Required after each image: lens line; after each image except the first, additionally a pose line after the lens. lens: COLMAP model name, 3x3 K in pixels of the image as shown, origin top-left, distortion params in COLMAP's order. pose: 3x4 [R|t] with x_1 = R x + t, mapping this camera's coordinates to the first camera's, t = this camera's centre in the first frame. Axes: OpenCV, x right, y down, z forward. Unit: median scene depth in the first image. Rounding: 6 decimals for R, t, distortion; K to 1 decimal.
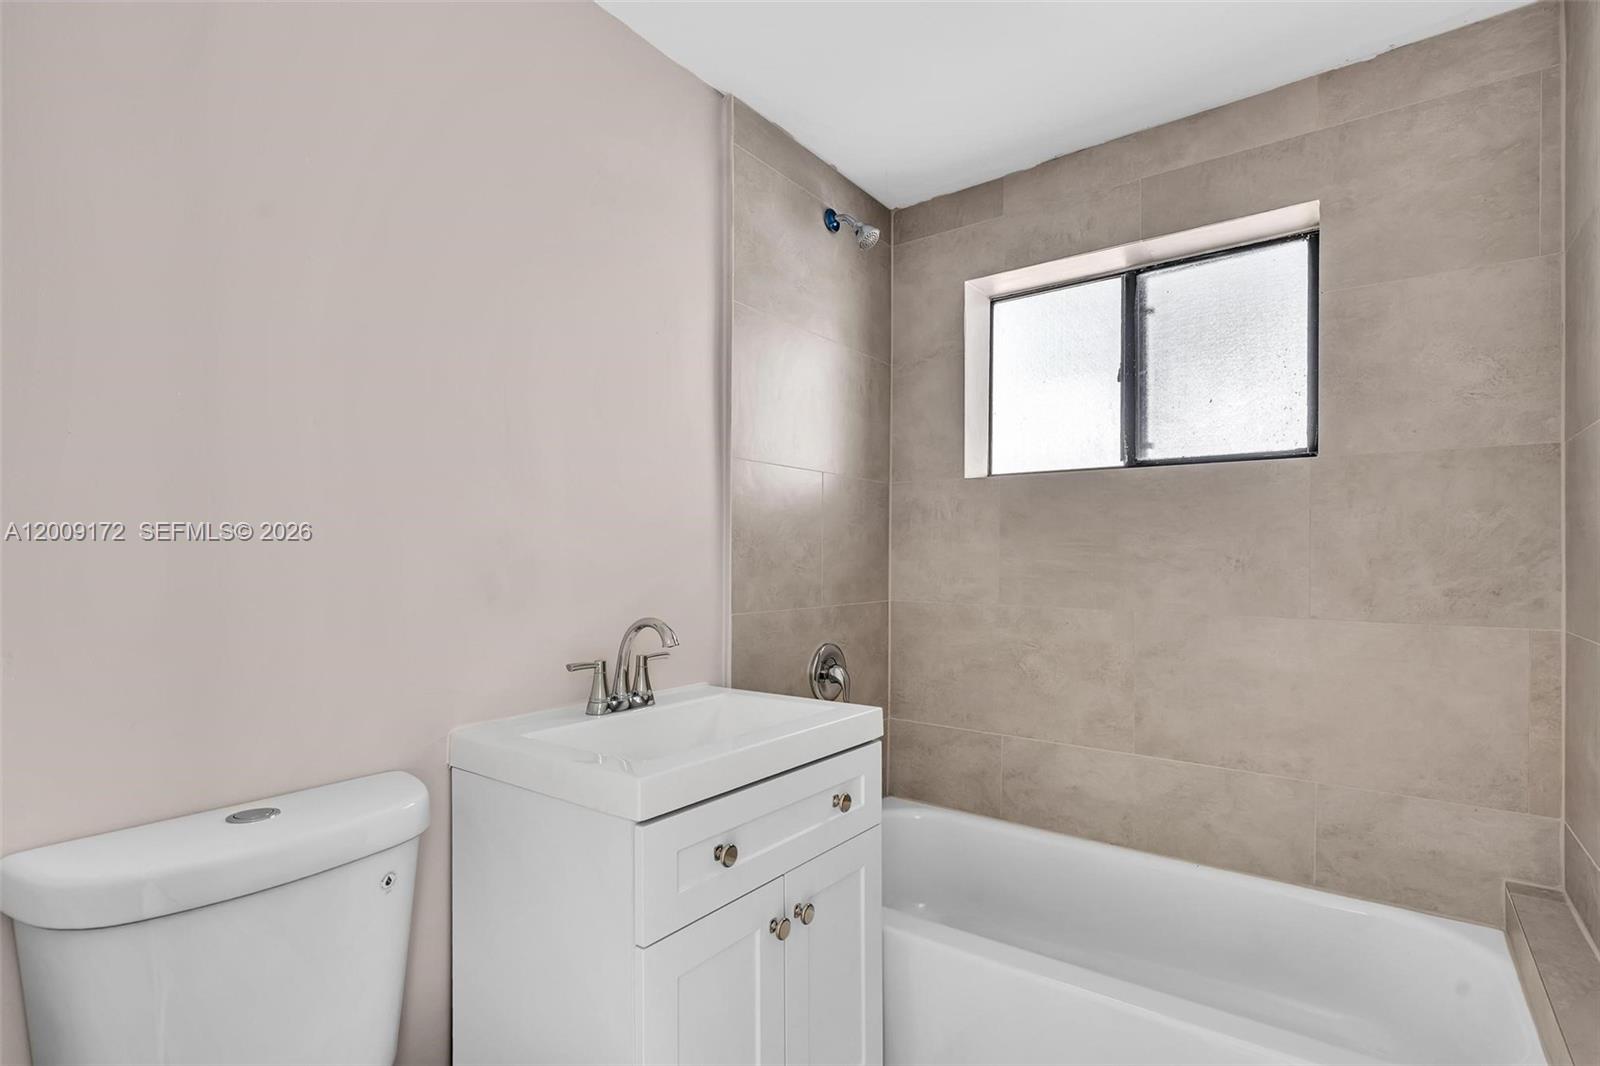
lens RADIAL K [[791.5, 0, 803.2], [0, 791.5, 557.1], [0, 0, 1]] dist [0.000280, 0.001799]
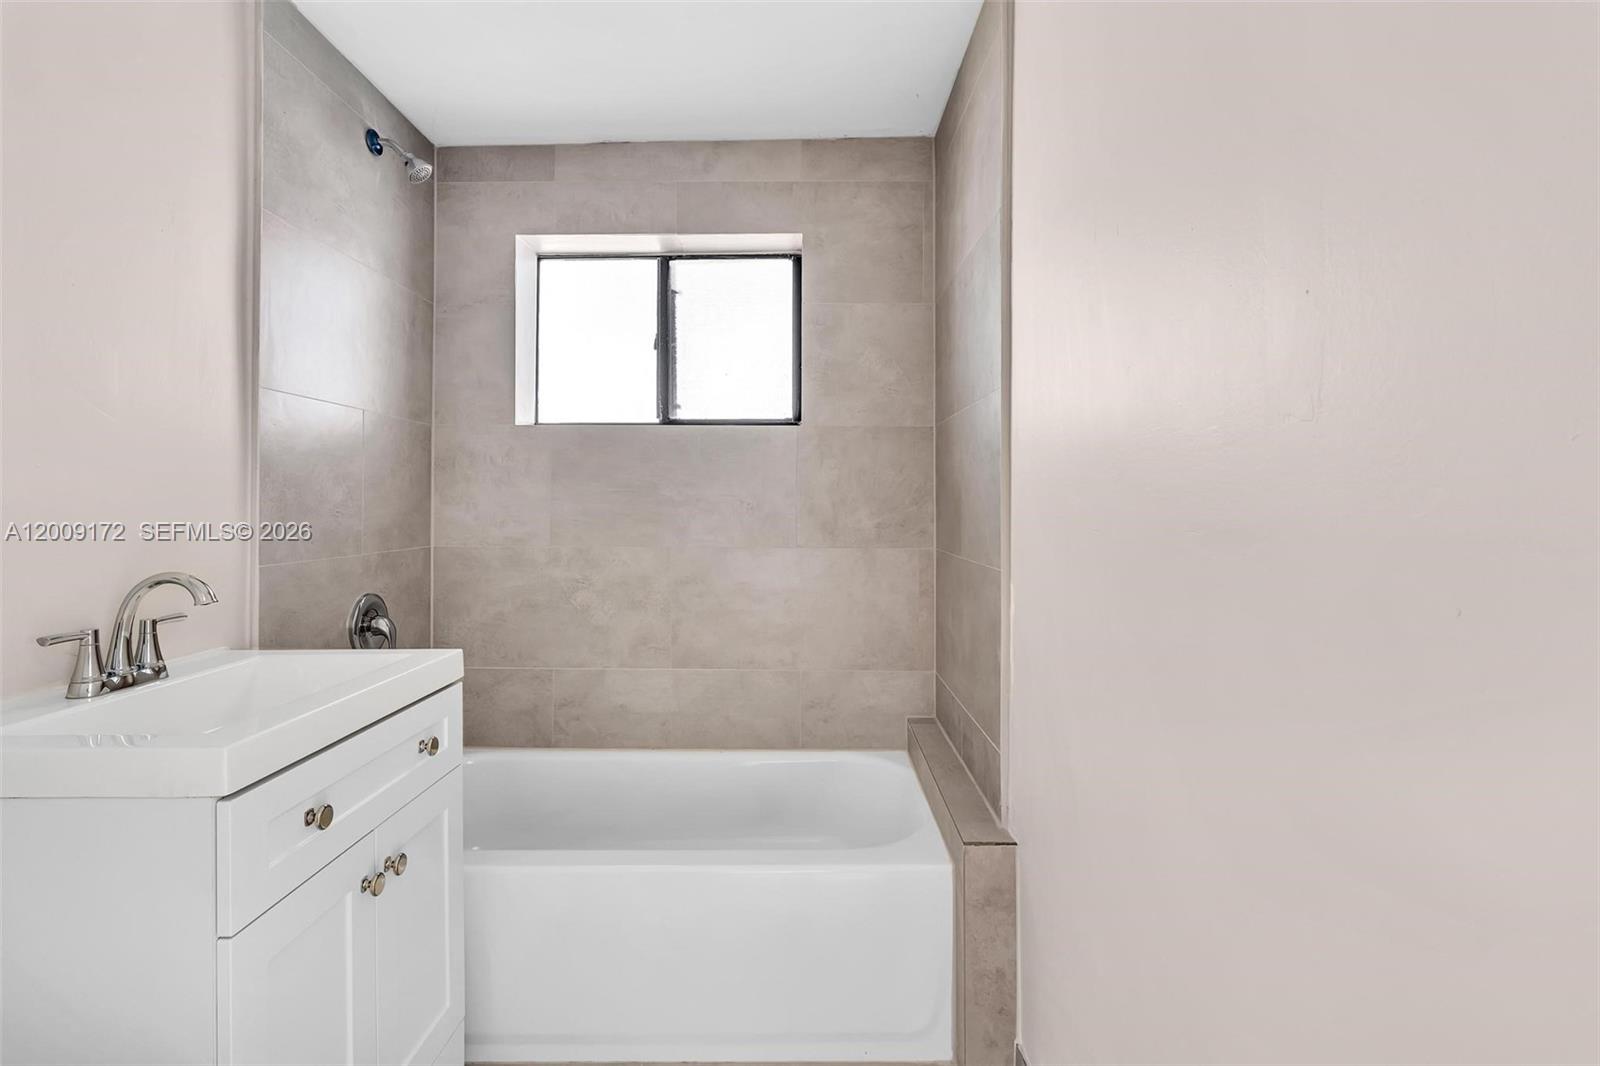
lens RADIAL K [[808.2, 0, 797.4], [0, 808.2, 504.1], [0, 0, 1]] dist [-0.002160, -0.000004]
pose [[0.797828, -0.001077, 0.602884, -0.157788], [0.001778, 0.999998, -0.000567, 0.005288], [-0.602883, 0.001524, 0.797828, -0.072377]]
